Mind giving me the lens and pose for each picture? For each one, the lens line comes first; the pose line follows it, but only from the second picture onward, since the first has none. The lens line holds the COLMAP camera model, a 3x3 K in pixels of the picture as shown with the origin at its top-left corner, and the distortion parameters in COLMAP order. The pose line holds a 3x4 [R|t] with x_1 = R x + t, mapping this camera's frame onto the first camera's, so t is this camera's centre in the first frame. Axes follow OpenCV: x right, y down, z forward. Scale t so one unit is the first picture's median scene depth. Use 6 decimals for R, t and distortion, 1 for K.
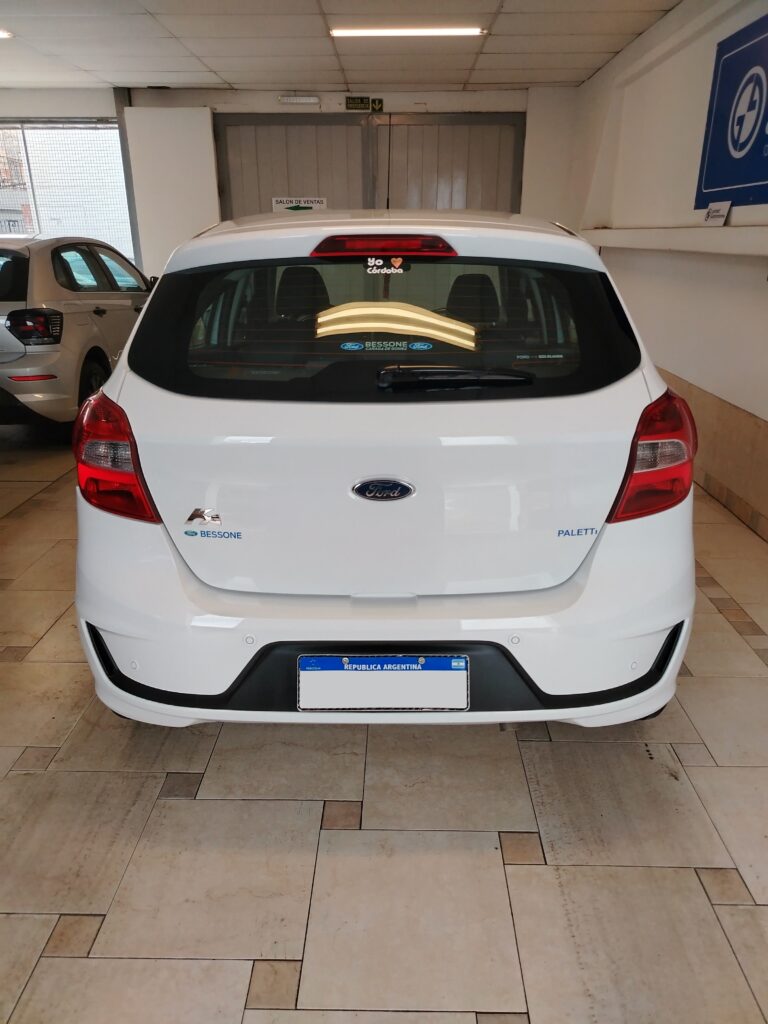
lens RADIAL K [[708.4, 0, 388.4], [0, 708.4, 512.2], [0, 0, 1]] dist [0.068800, -0.098791]
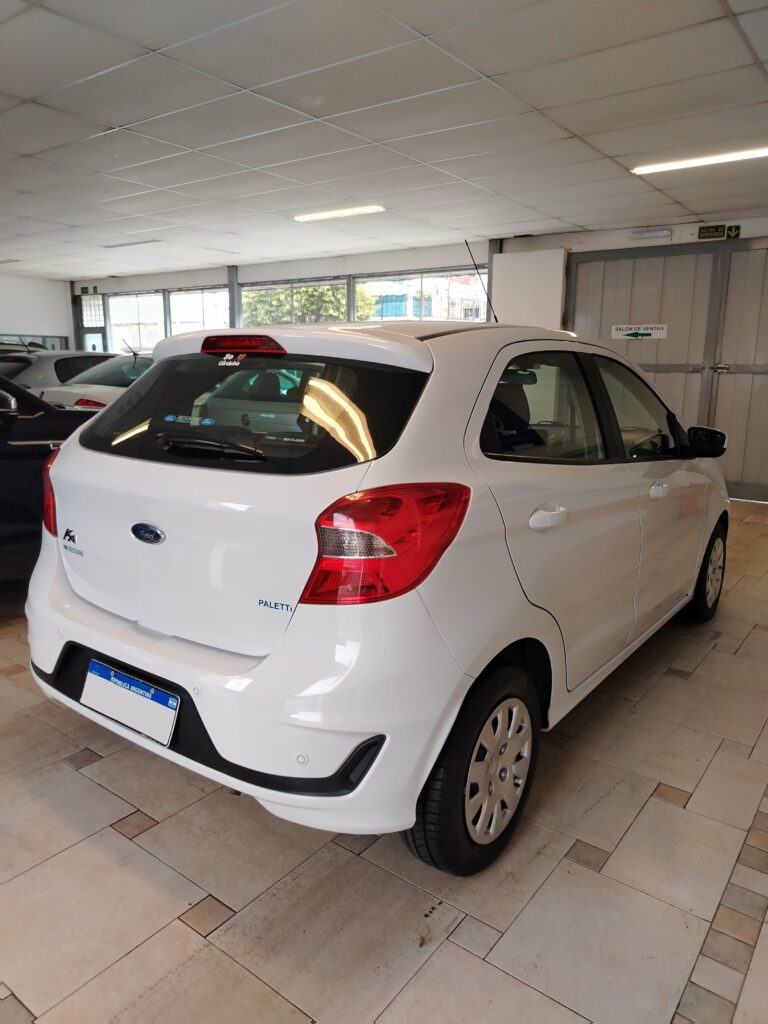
lens RADIAL K [[708.4, 0, 388.4], [0, 708.4, 512.2], [0, 0, 1]] dist [0.068800, -0.098791]
pose [[0.808268, 0.130997, -0.574059, 0.808670], [-0.225652, 0.969417, -0.096501, -0.033938], [0.543861, 0.207536, 0.813108, 0.188503]]
